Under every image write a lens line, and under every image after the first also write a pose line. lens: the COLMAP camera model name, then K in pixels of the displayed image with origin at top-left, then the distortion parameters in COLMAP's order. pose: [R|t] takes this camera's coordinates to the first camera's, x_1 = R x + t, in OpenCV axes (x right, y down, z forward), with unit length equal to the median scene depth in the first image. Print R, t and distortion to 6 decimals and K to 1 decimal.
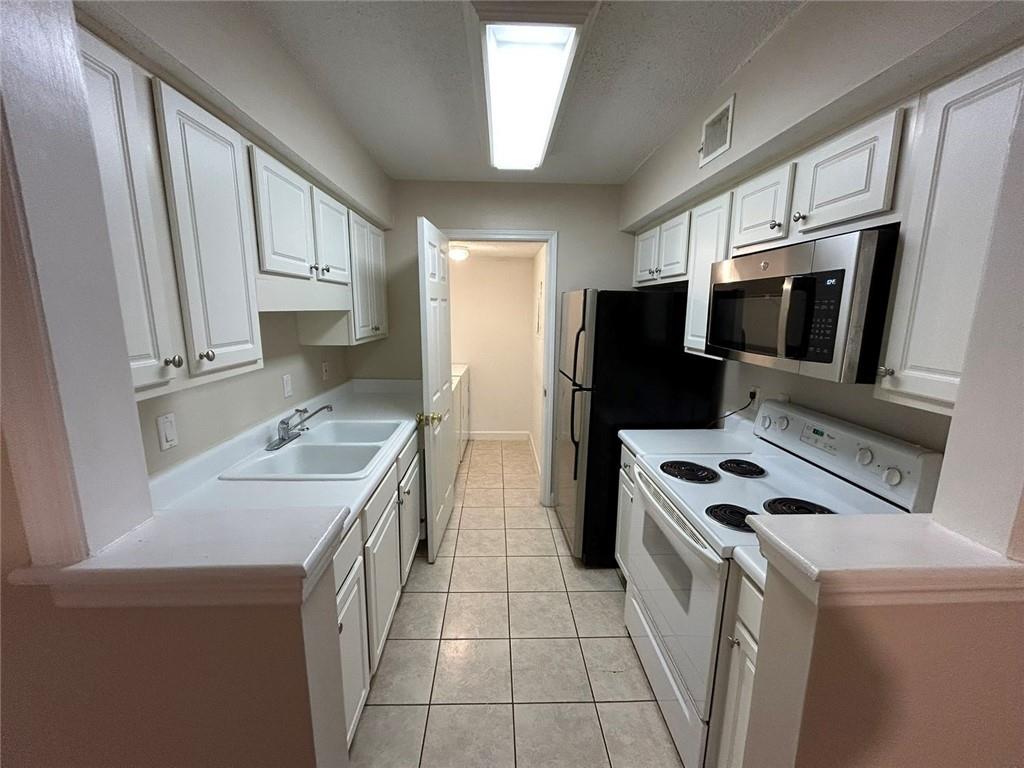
lens RADIAL K [[410.0, 0, 512.0], [0, 410.0, 384.0], [0, 0, 1]] dist [0.003145, -0.000015]
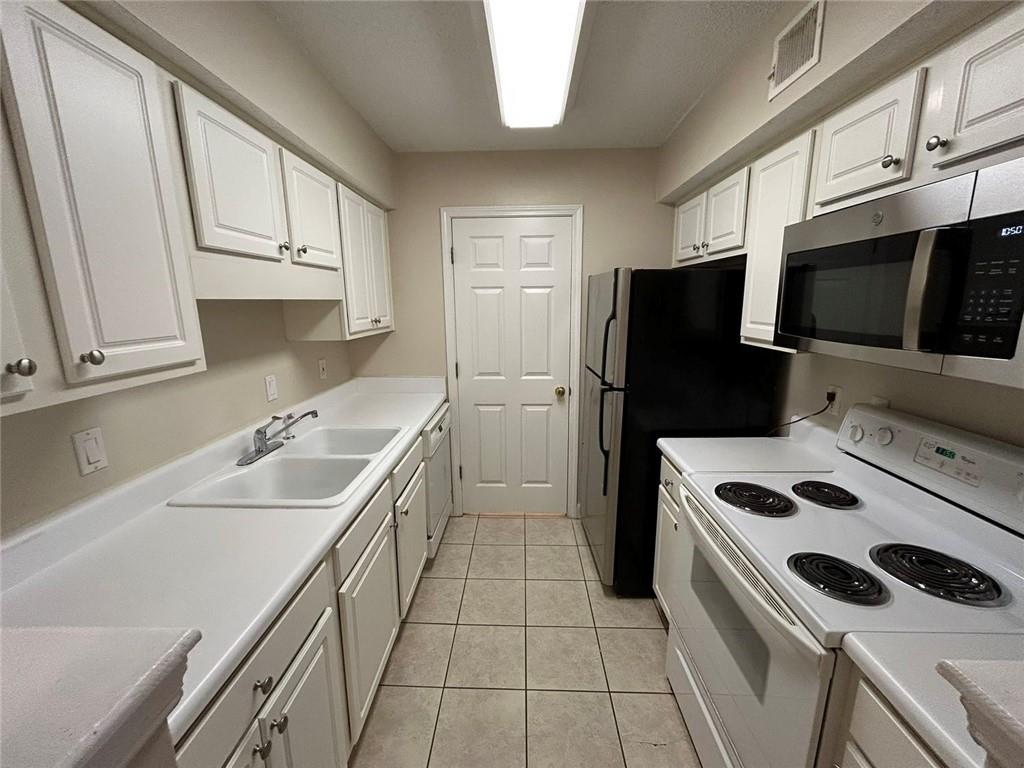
lens RADIAL K [[410.0, 0, 512.0], [0, 410.0, 384.0], [0, 0, 1]] dist [0.003145, -0.000015]
pose [[0.997628, -0.006029, -0.068568, 0.029056], [0.007216, 0.999828, 0.017085, -0.017052], [0.068453, -0.017539, 0.997500, 0.188107]]
